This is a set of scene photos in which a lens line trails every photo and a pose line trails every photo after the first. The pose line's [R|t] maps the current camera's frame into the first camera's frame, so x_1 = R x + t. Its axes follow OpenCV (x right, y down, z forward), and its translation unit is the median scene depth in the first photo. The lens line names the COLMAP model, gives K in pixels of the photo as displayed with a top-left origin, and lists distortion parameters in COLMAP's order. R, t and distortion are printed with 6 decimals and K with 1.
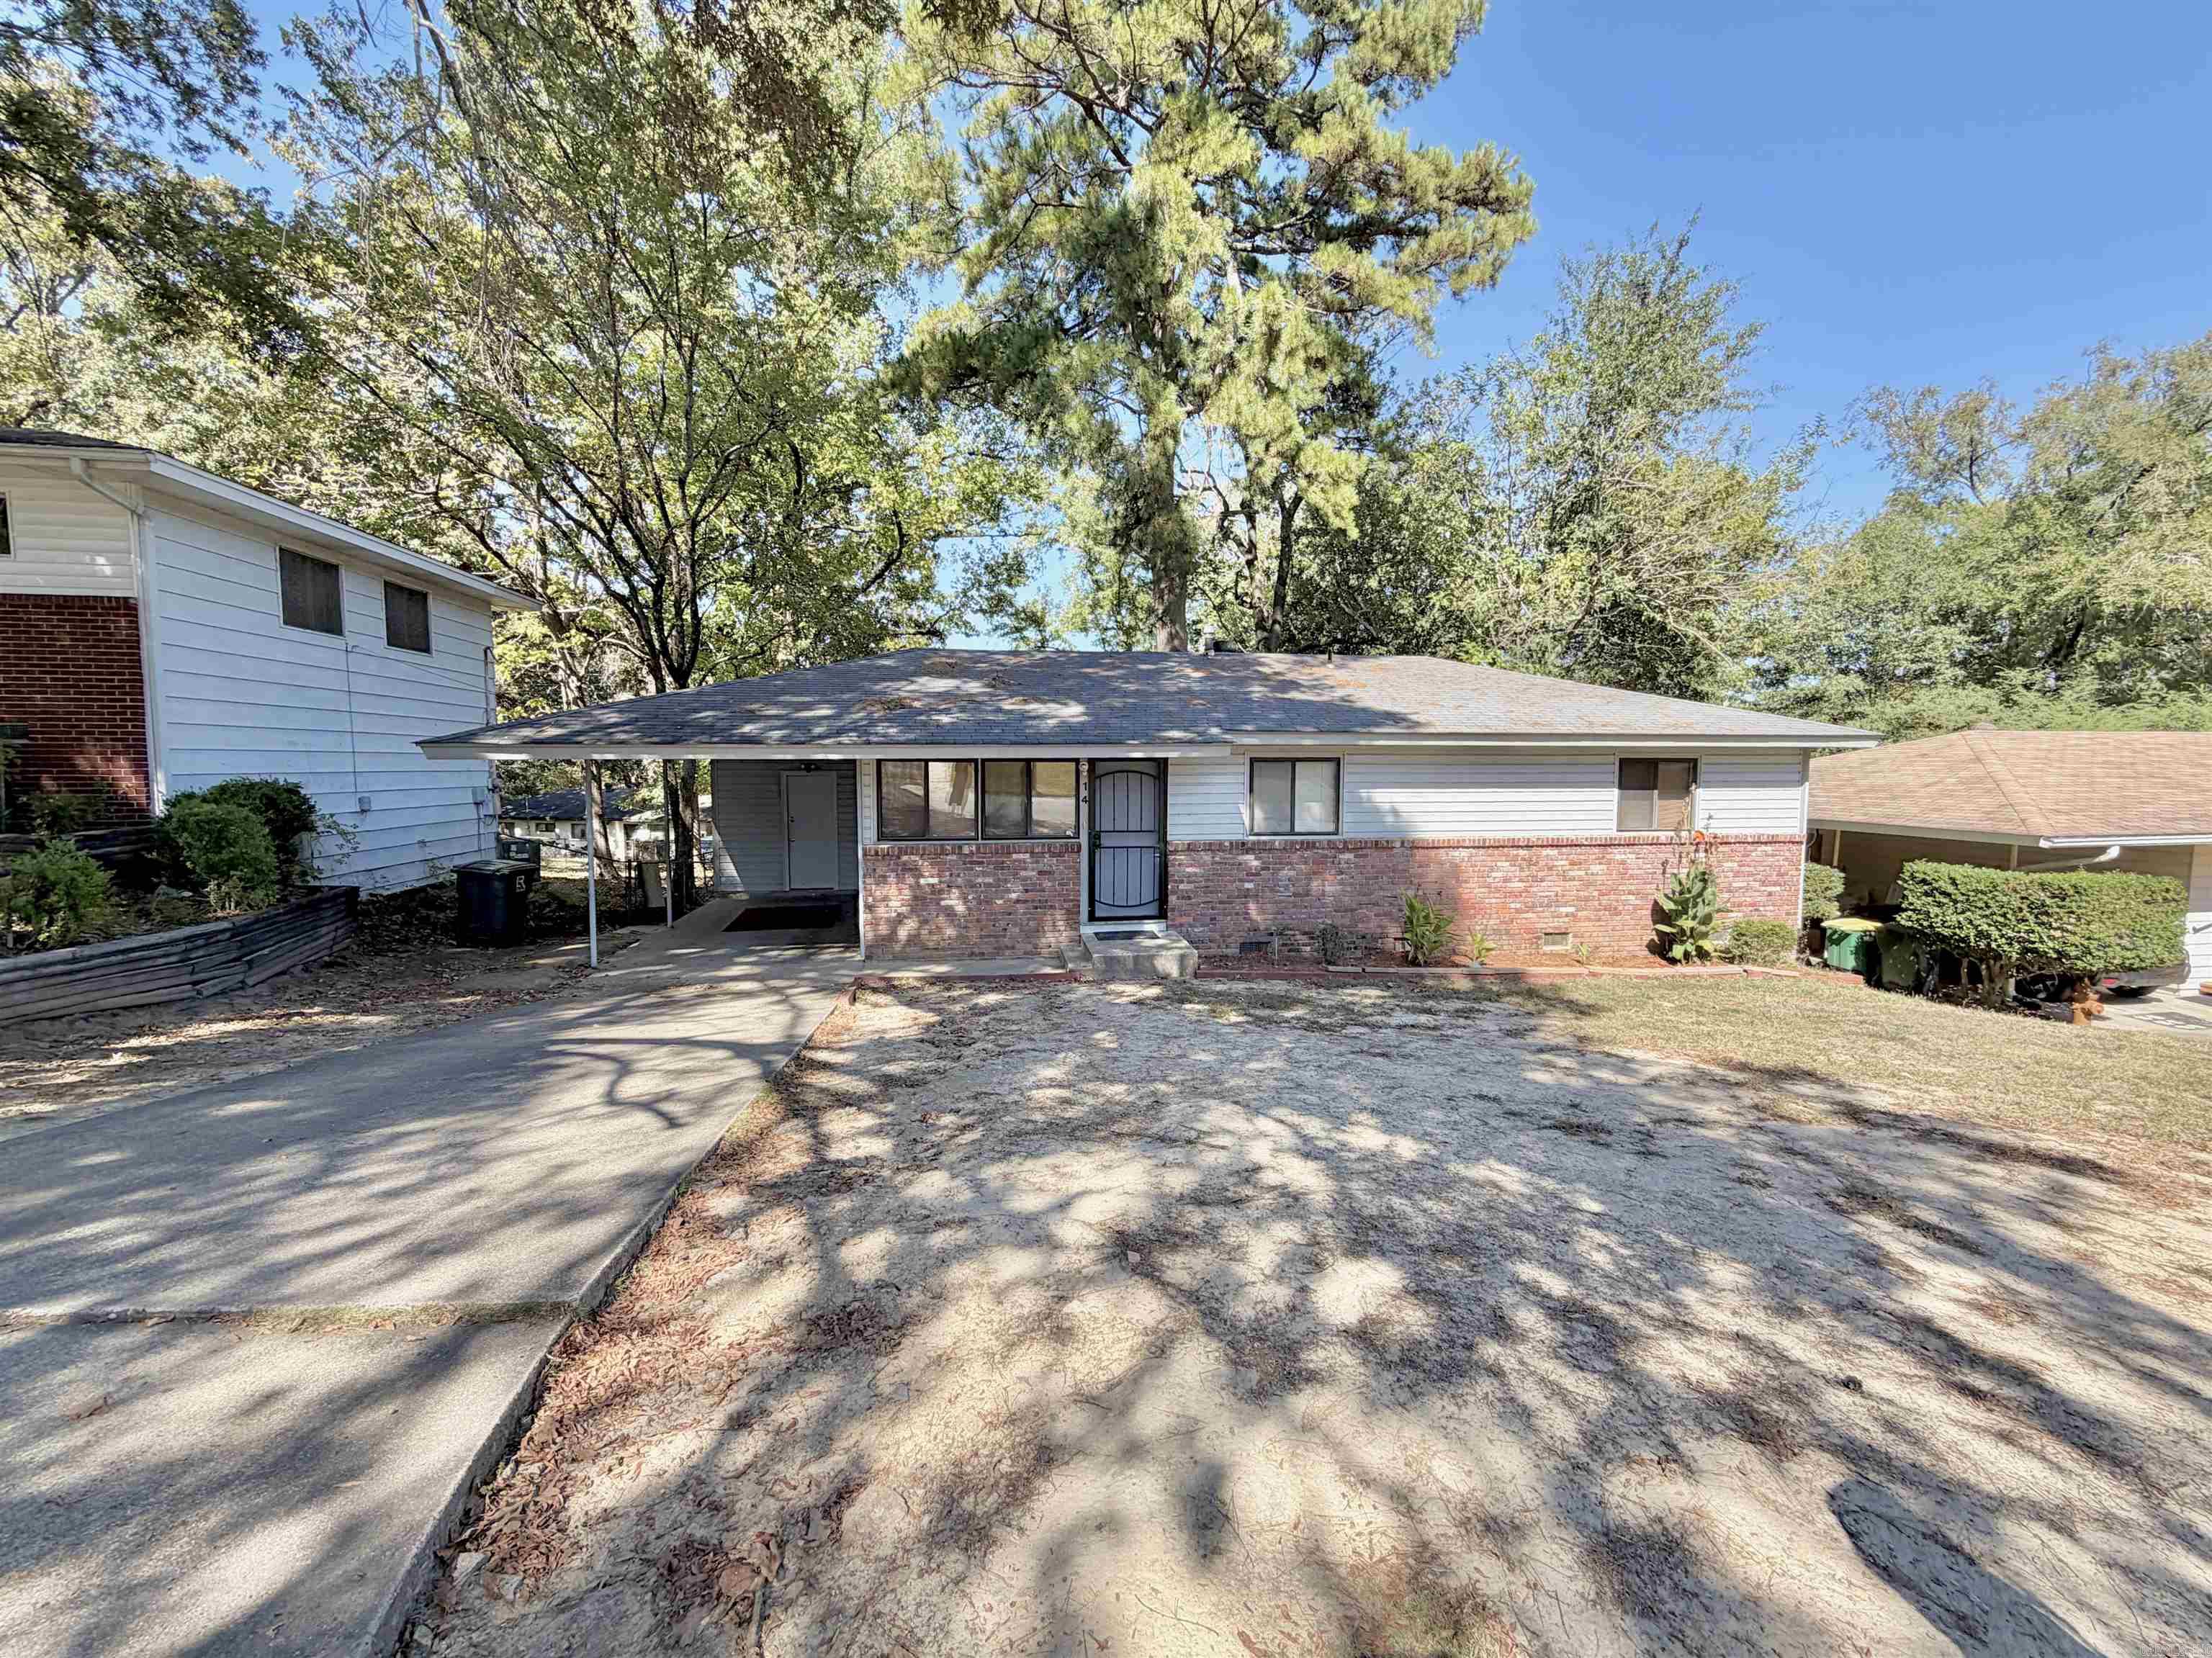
lens RADIAL K [[916.5, 0, 1100.1], [0, 916.5, 831.8], [0, 0, 1]] dist [-0.001788, 0.000209]
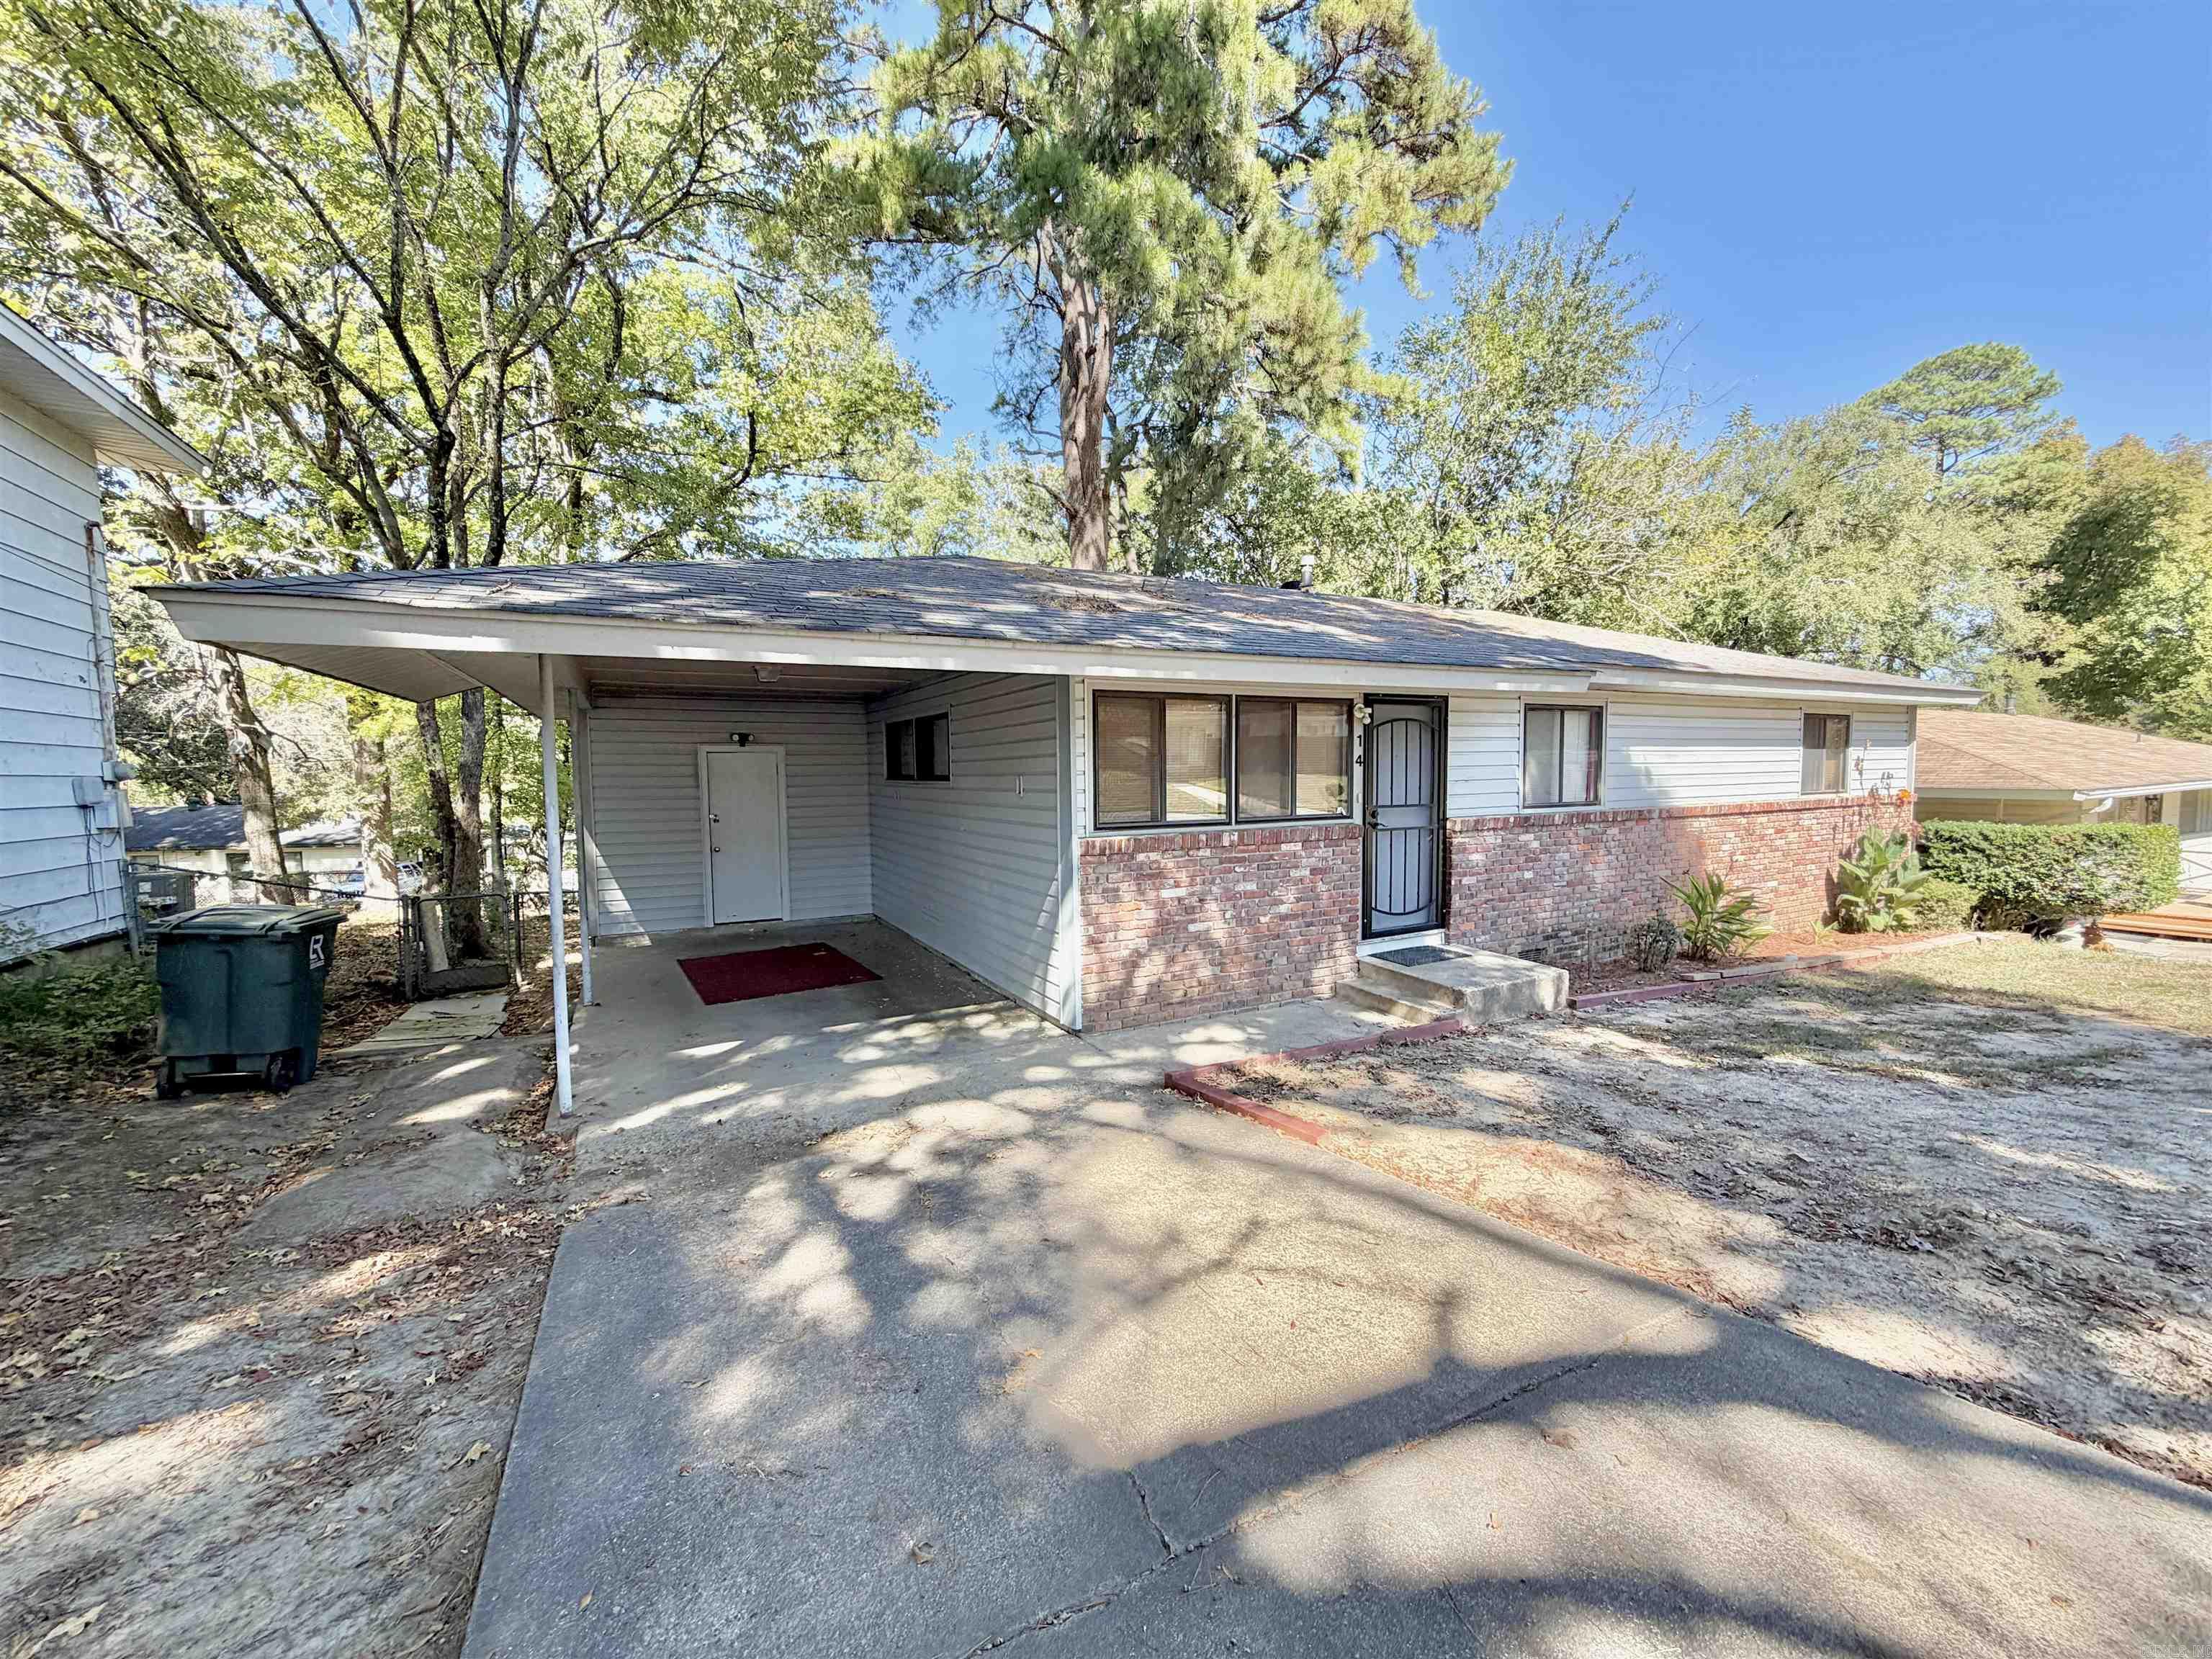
lens RADIAL K [[888.8, 0, 1098.7], [0, 888.8, 828.6], [0, 0, 1]] dist [0.000957, -0.000187]
pose [[0.941741, -0.035363, 0.334475, -0.405382], [0.039337, 0.999213, -0.005112, 0.010860], [-0.334031, 0.017971, 0.942391, 0.426213]]
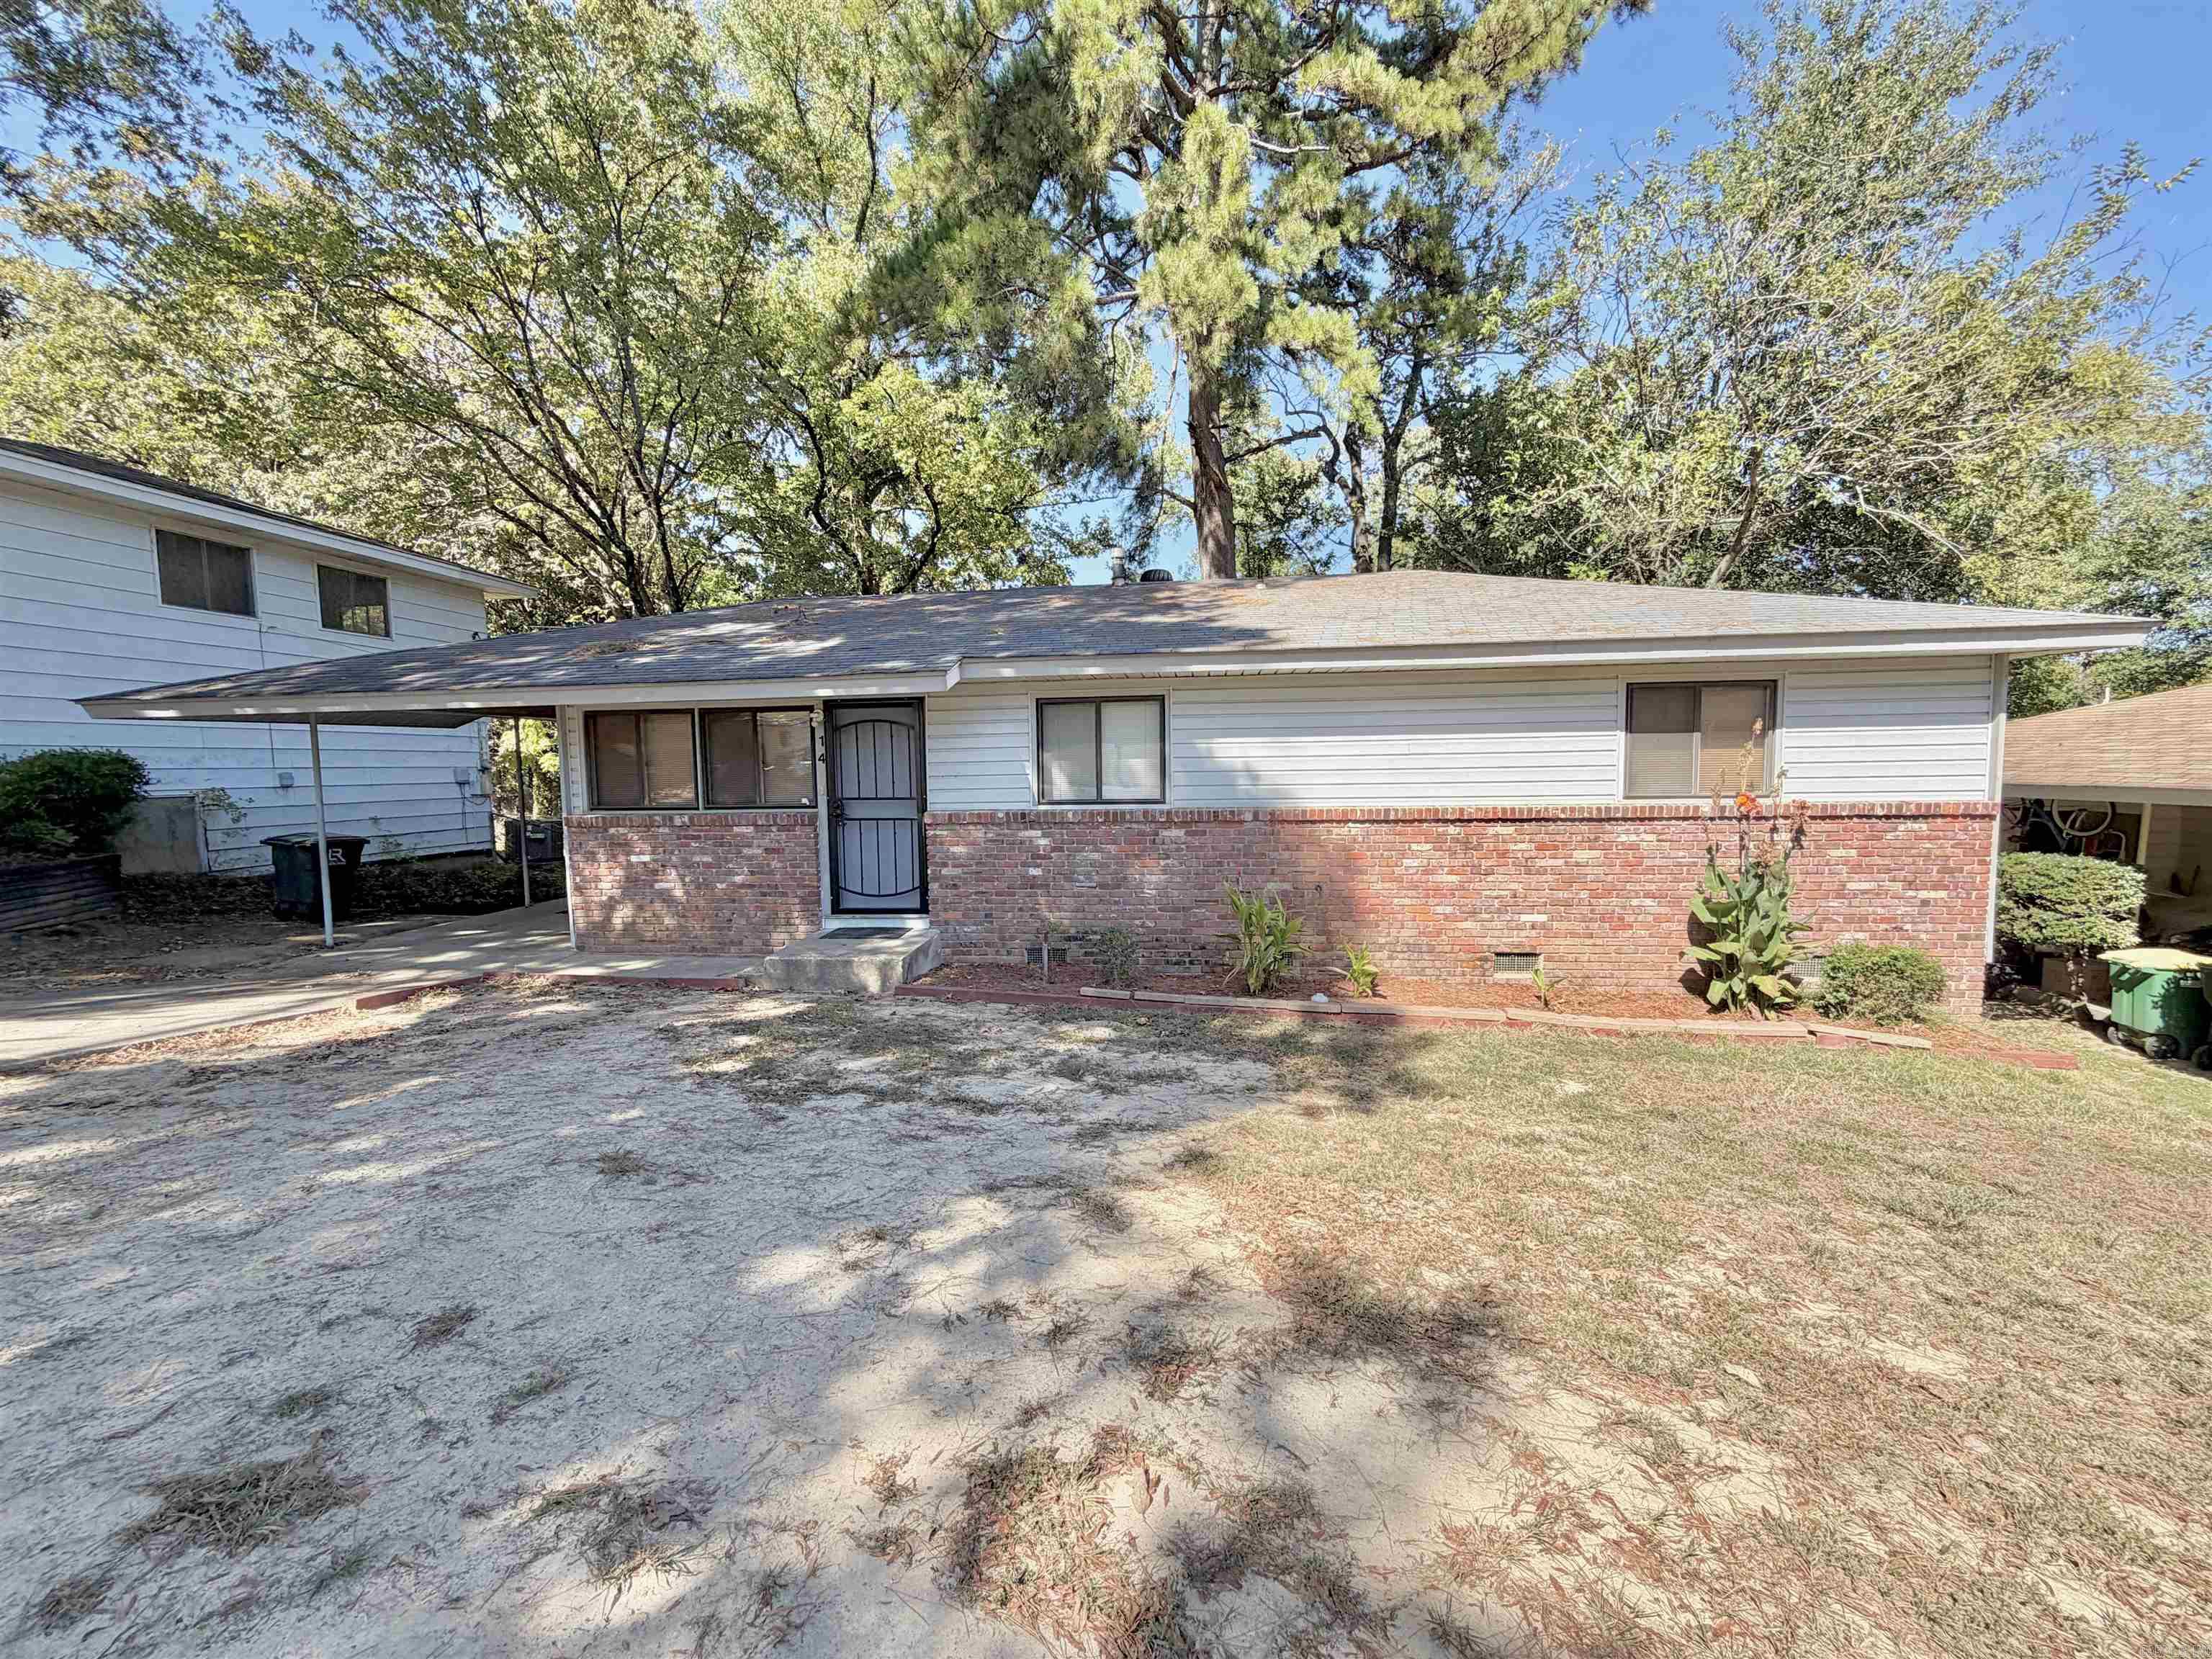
lens RADIAL K [[888.8, 0, 1098.7], [0, 888.8, 828.6], [0, 0, 1]] dist [0.000957, -0.000187]
pose [[0.961601, 0.004252, -0.274418, 0.403008], [-0.003571, 0.999989, 0.002983, 0.021072], [0.274428, -0.001888, 0.961606, 0.318458]]
